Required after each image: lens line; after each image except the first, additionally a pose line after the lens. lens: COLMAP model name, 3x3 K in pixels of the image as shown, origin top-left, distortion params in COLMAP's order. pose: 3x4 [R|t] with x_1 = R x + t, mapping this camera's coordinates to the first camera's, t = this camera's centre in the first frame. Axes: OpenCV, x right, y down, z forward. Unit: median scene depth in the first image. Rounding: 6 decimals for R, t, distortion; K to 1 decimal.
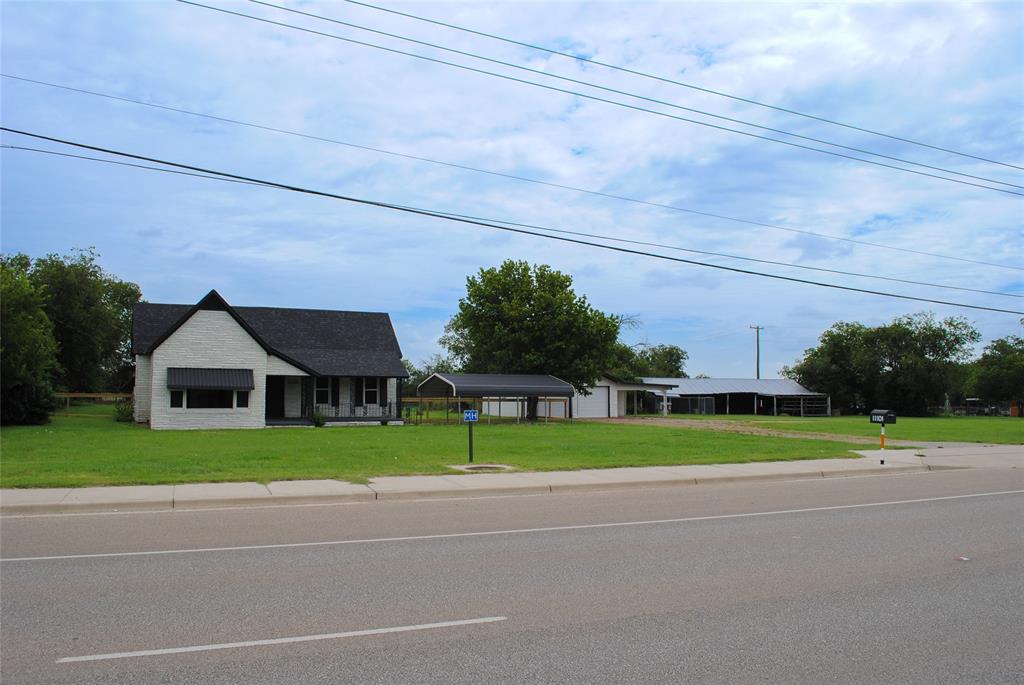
lens RADIAL K [[831.6, 0, 512.0], [0, 831.6, 342.5], [0, 0, 1]] dist [-0.070922, -0.002443]
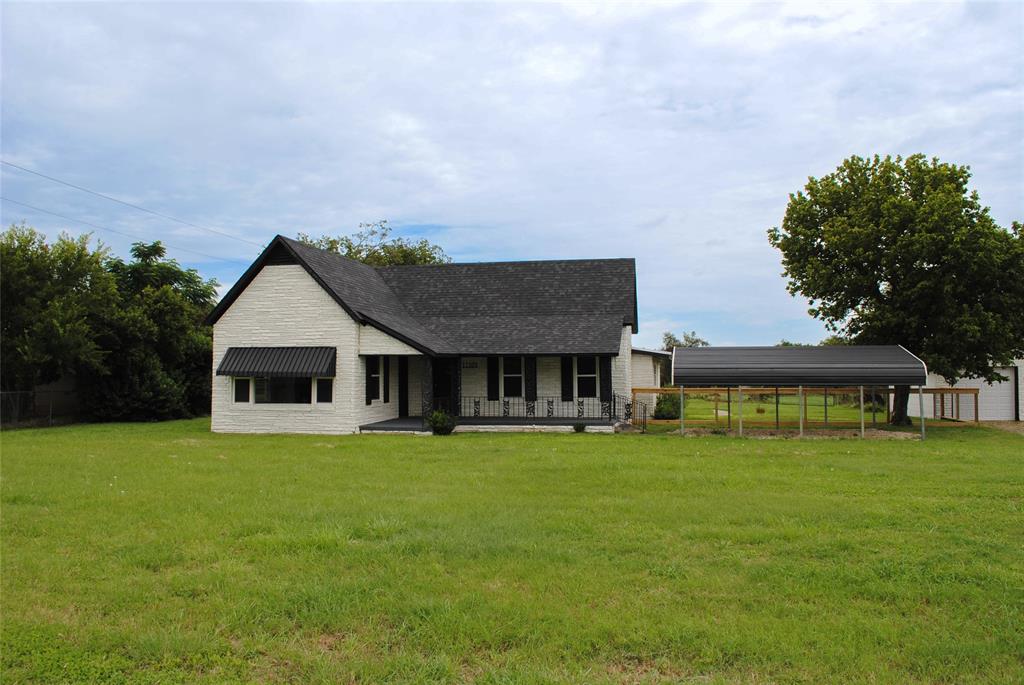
lens RADIAL K [[831.6, 0, 512.0], [0, 831.6, 342.5], [0, 0, 1]] dist [-0.070922, -0.002443]
pose [[0.796957, -0.036409, -0.602938, 0.184710], [0.041564, 0.999121, -0.005394, 0.033626], [0.602605, -0.020762, 0.797770, 0.469659]]
